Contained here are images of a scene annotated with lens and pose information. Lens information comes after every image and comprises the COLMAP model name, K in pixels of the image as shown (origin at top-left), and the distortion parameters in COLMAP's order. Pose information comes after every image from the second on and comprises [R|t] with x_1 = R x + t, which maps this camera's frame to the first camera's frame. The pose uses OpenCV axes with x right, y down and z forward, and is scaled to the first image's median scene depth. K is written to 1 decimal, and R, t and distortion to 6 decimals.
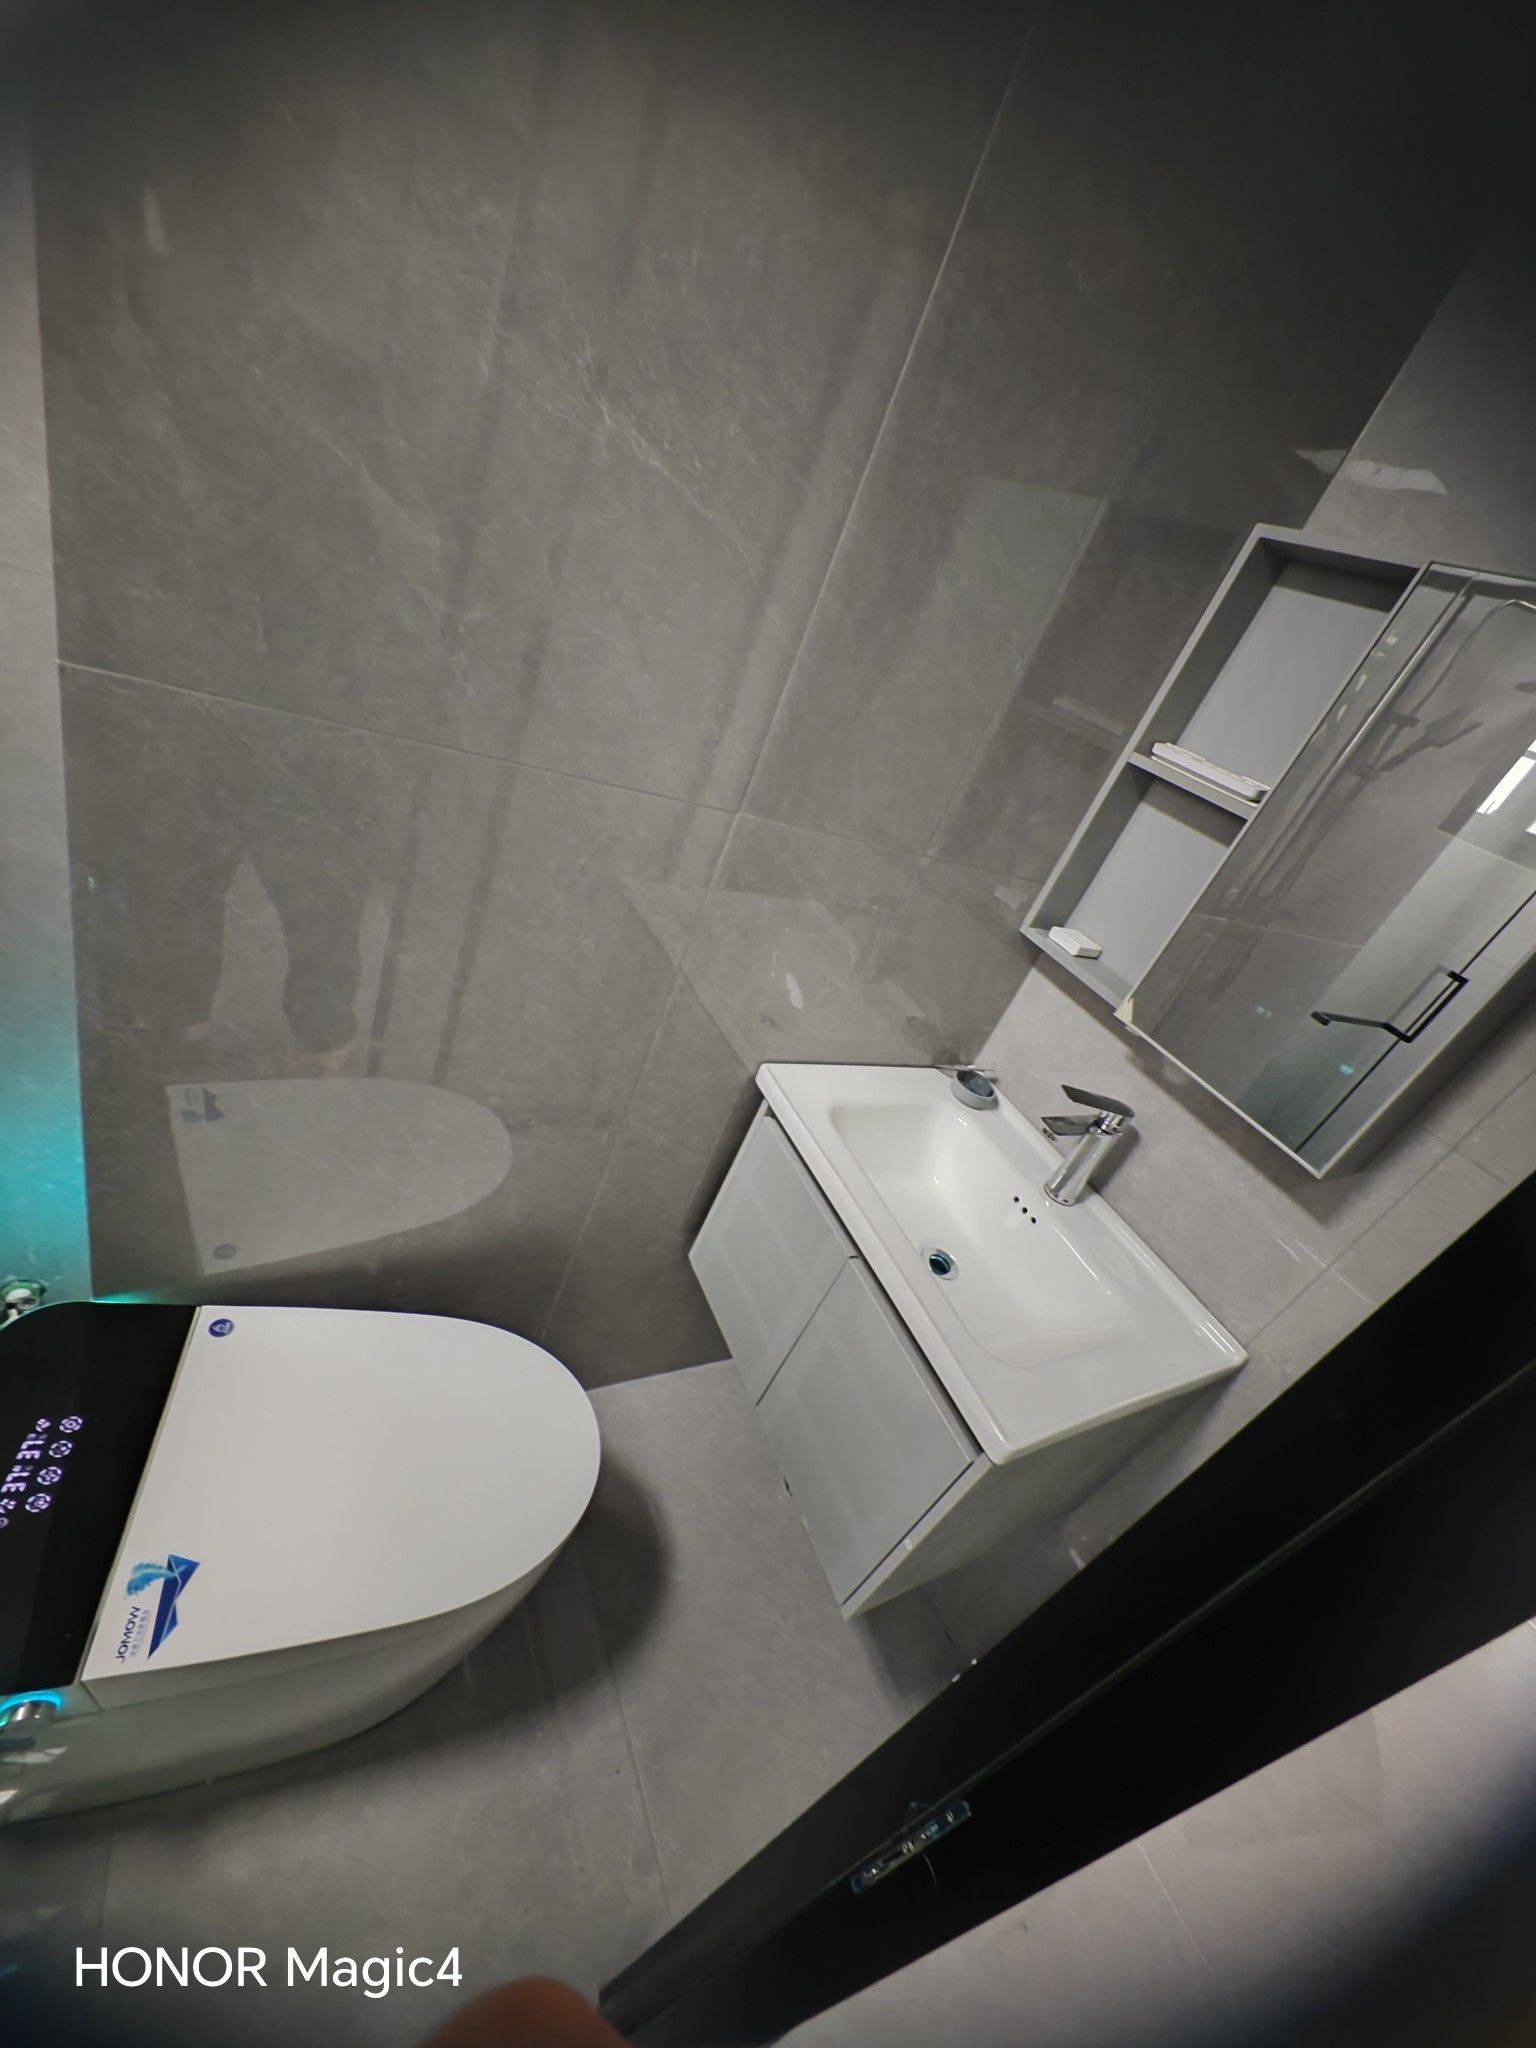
lens RADIAL K [[794.7, 0, 768.0], [0, 794.7, 1024.0], [0, 0, 1]] dist [0.001314, -0.000147]
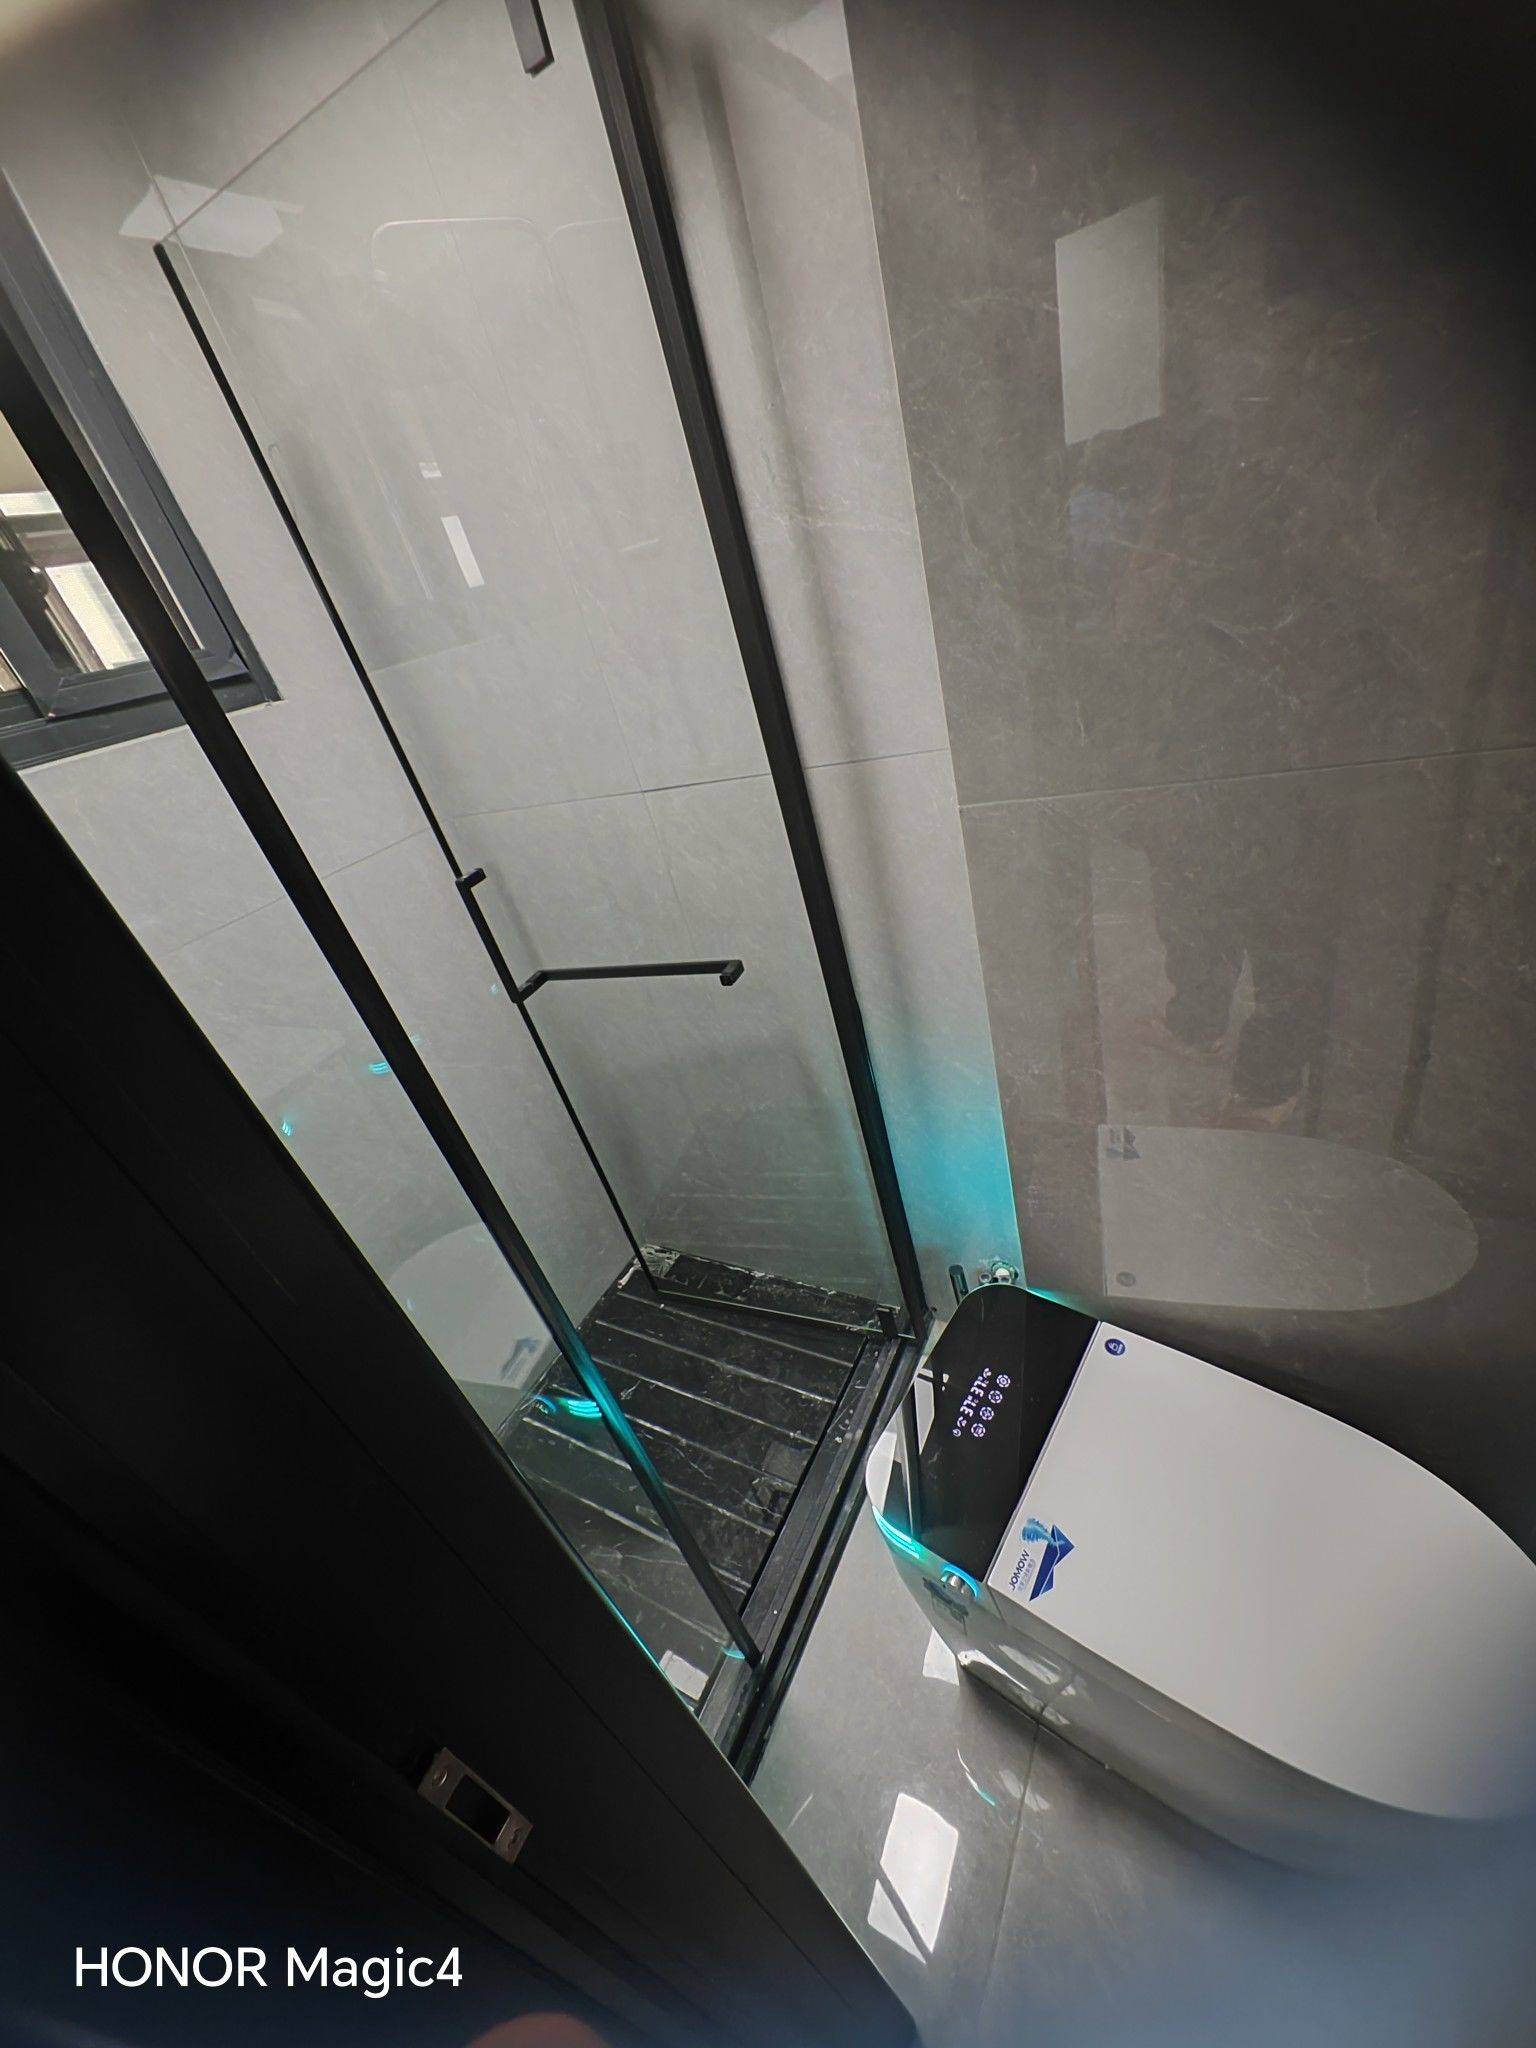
lens RADIAL K [[794.7, 0, 768.0], [0, 794.7, 1024.0], [0, 0, 1]] dist [0.001314, -0.000147]
pose [[0.417877, -0.034510, -0.907848, 0.160193], [-0.026420, 0.998394, -0.050113, 0.001723], [0.908119, 0.044927, 0.416294, 0.099335]]
